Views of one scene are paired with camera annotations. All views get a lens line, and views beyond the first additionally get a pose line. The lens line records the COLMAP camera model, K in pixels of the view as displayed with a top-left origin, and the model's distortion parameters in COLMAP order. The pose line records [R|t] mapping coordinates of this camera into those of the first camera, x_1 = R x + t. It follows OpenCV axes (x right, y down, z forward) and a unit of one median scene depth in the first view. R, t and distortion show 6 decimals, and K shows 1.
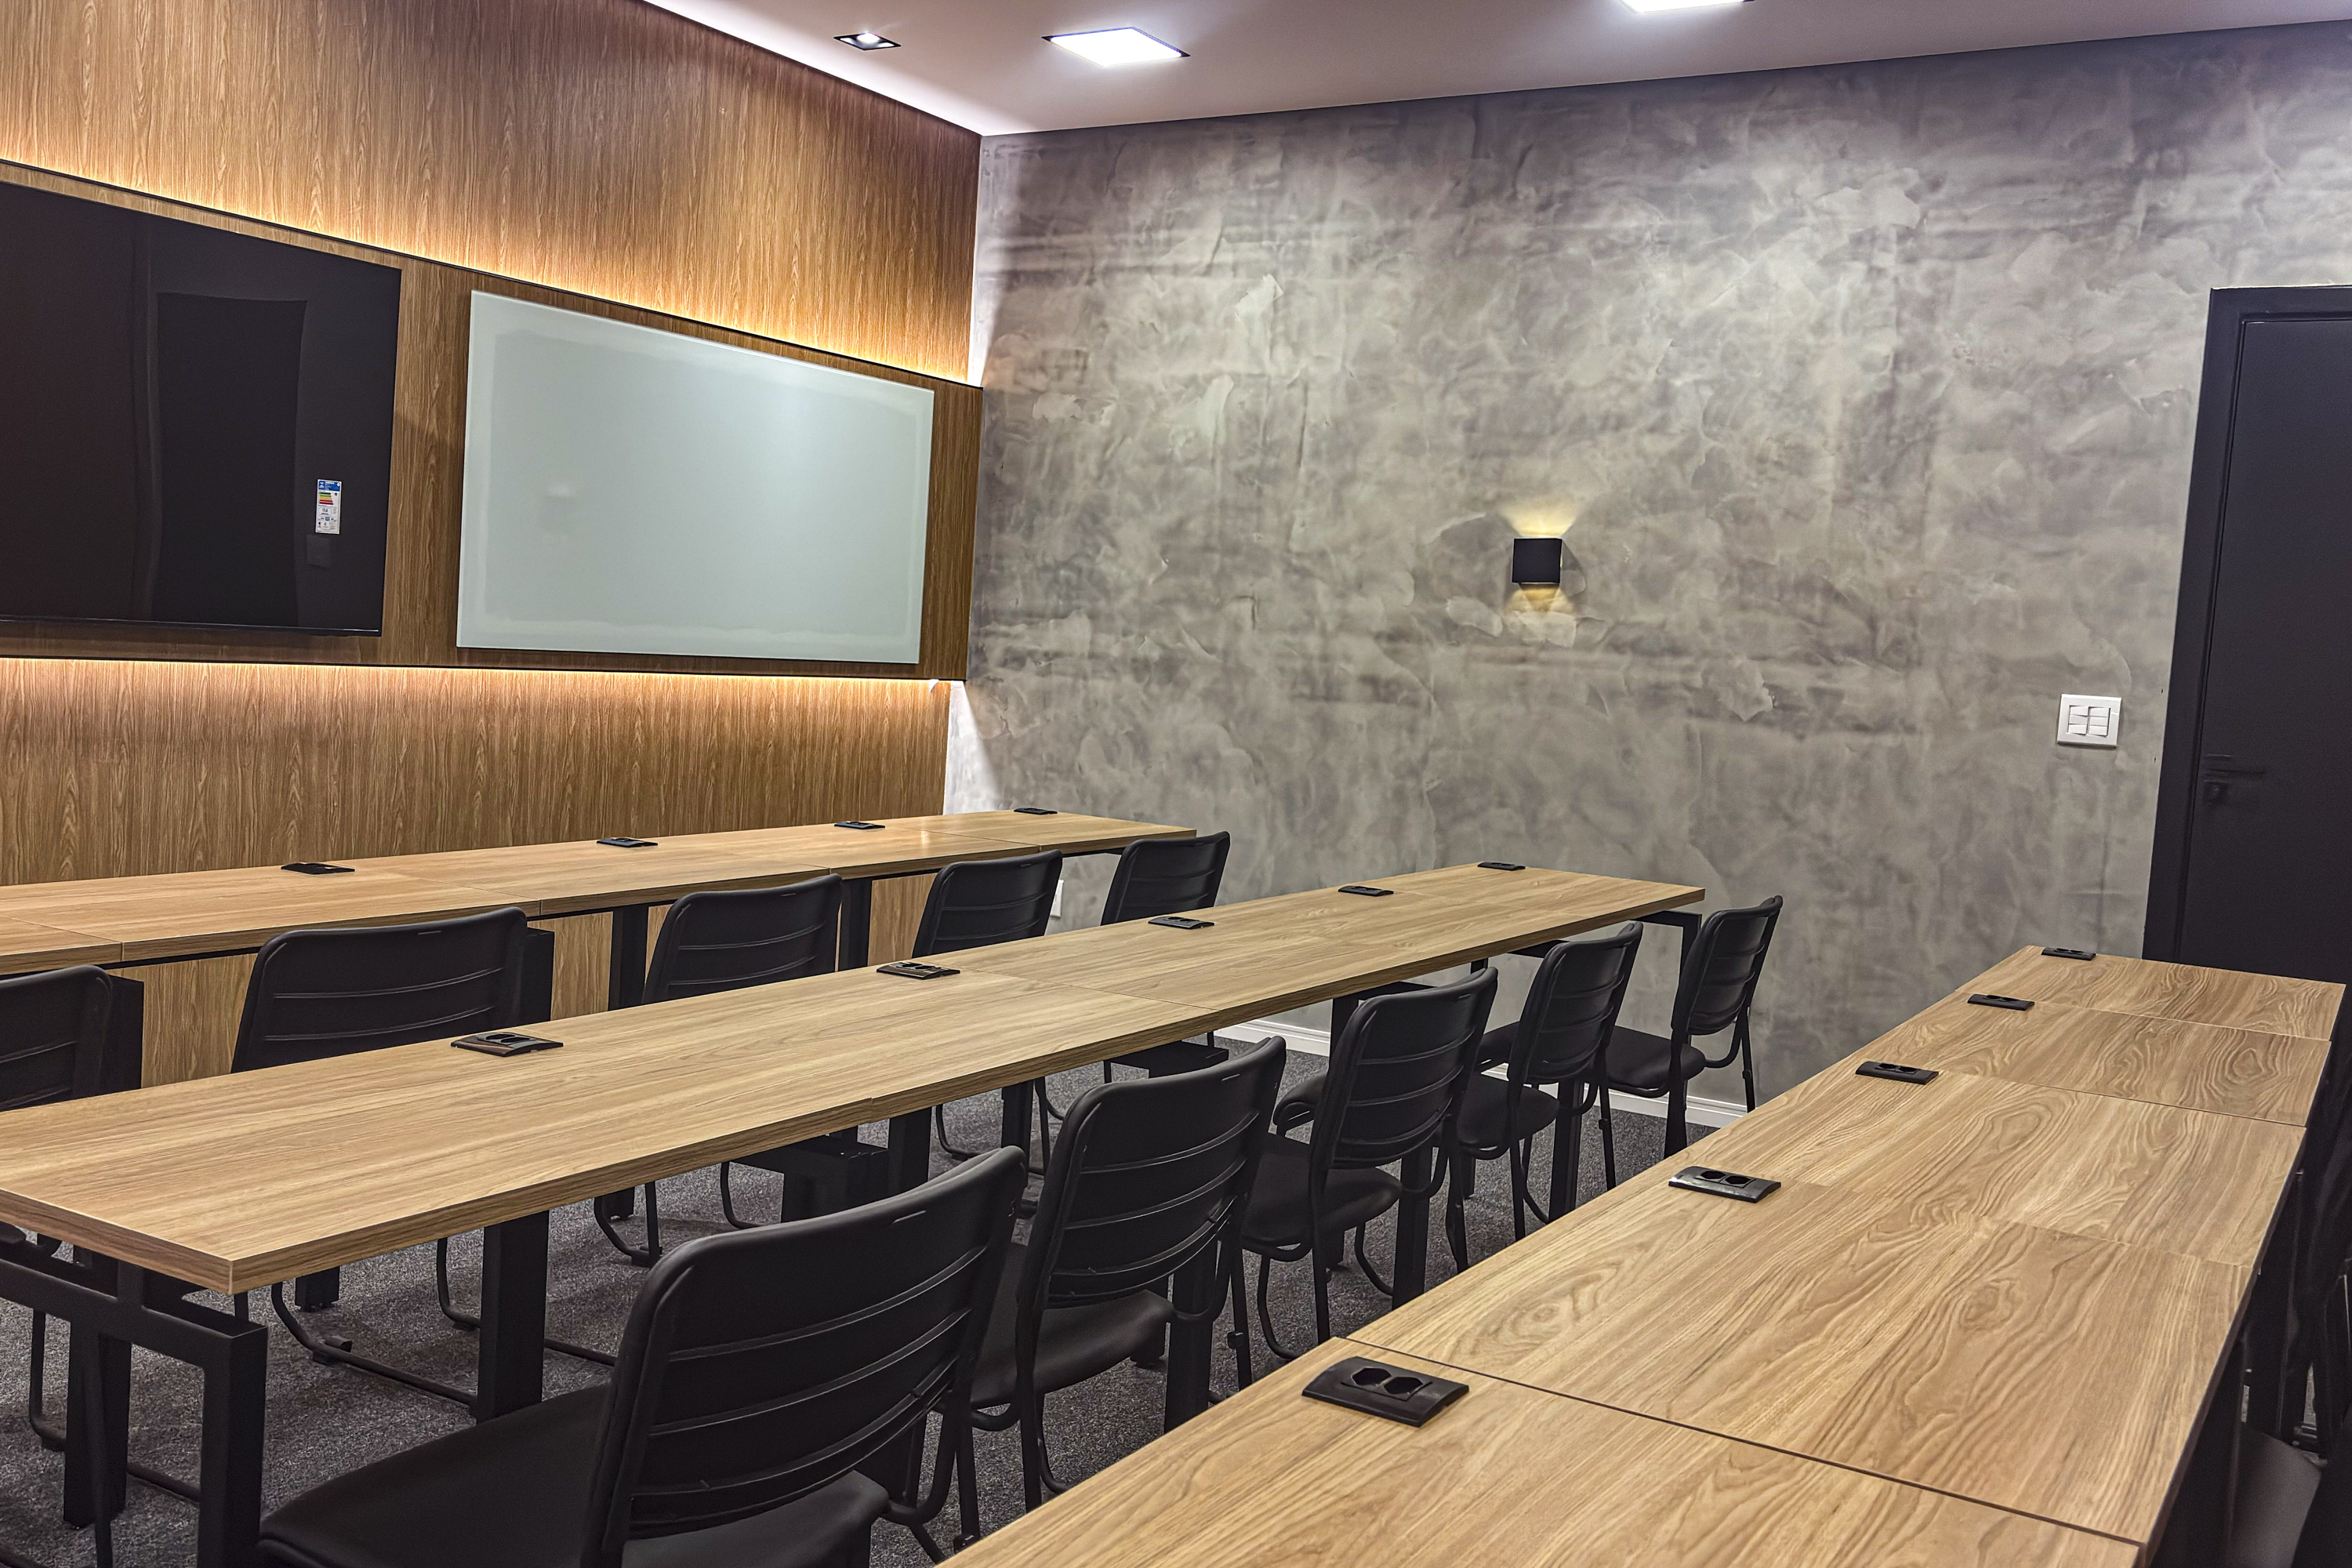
lens RADIAL K [[2124.5, 0, 1179.3], [0, 2124.5, 787.8], [0, 0, 1]] dist [0.028280, 0.000000]
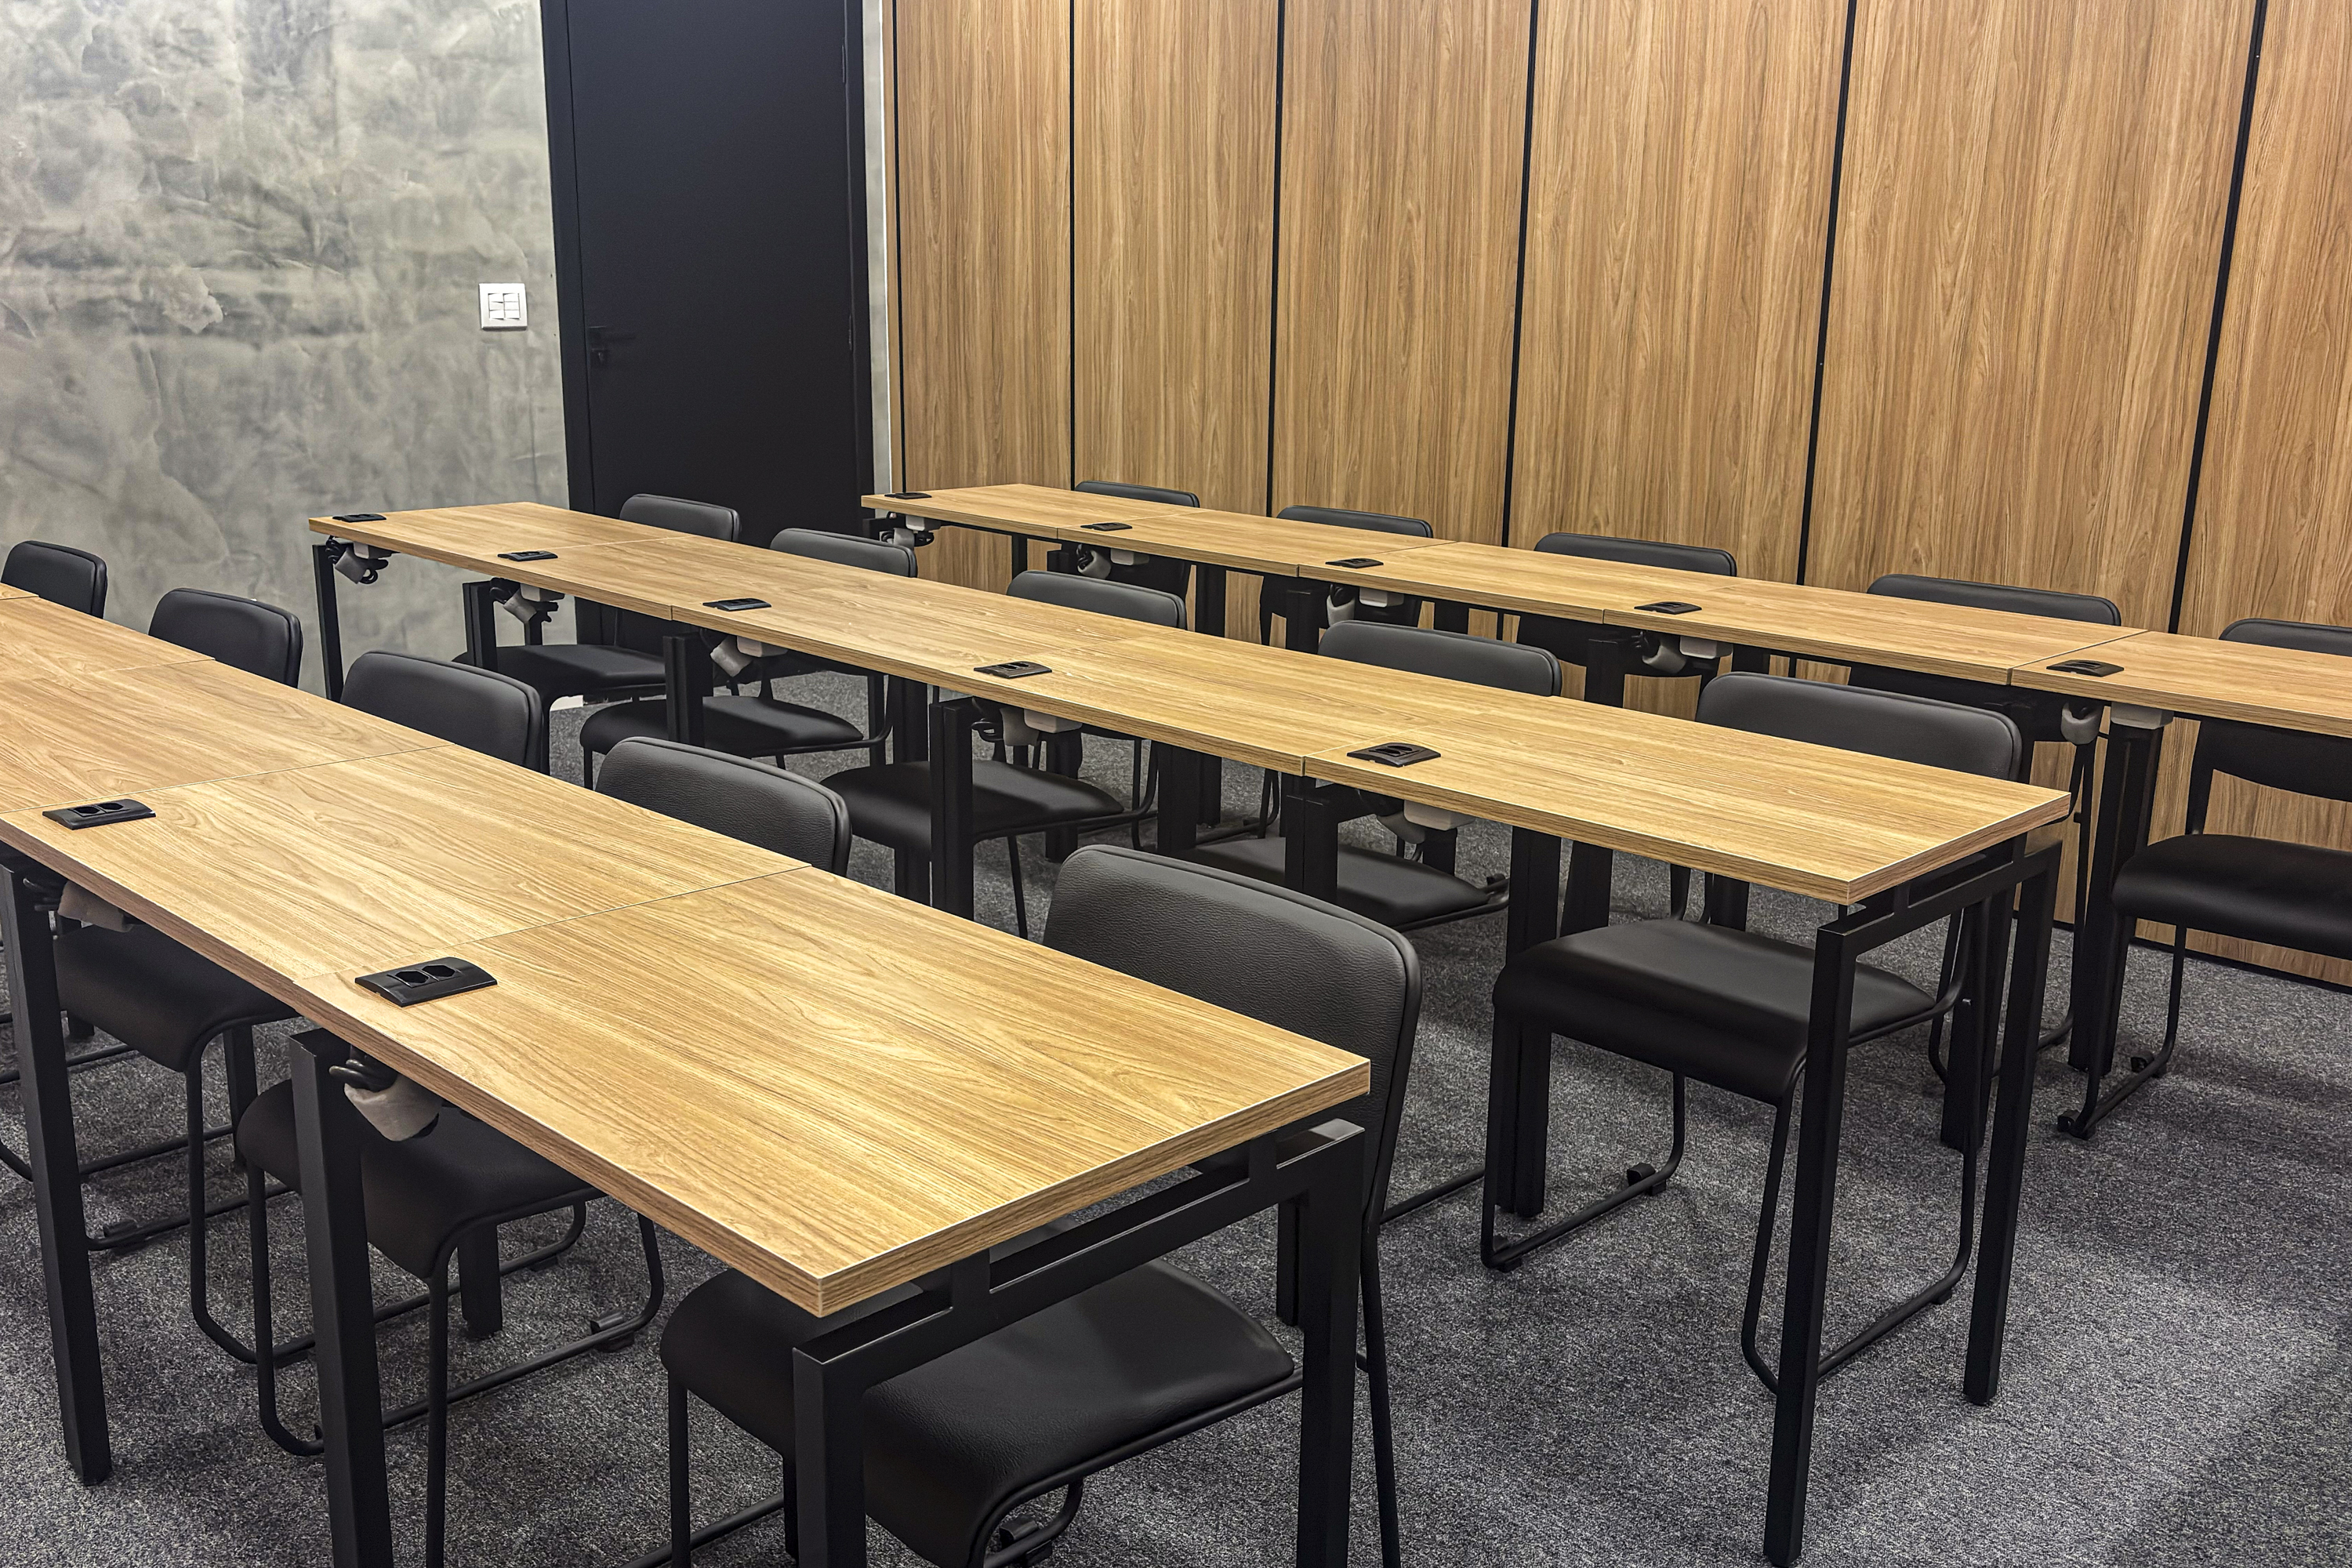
lens RADIAL K [[2124.5, 0, 1172.4], [0, 2124.5, 808.6], [0, 0, 1]] dist [0.028280, 0.000000]
pose [[0.247495, -0.302868, 0.920336, -0.587693], [0.072946, 0.953016, 0.294006, -0.080940], [-0.966139, -0.005630, 0.257959, 0.342635]]
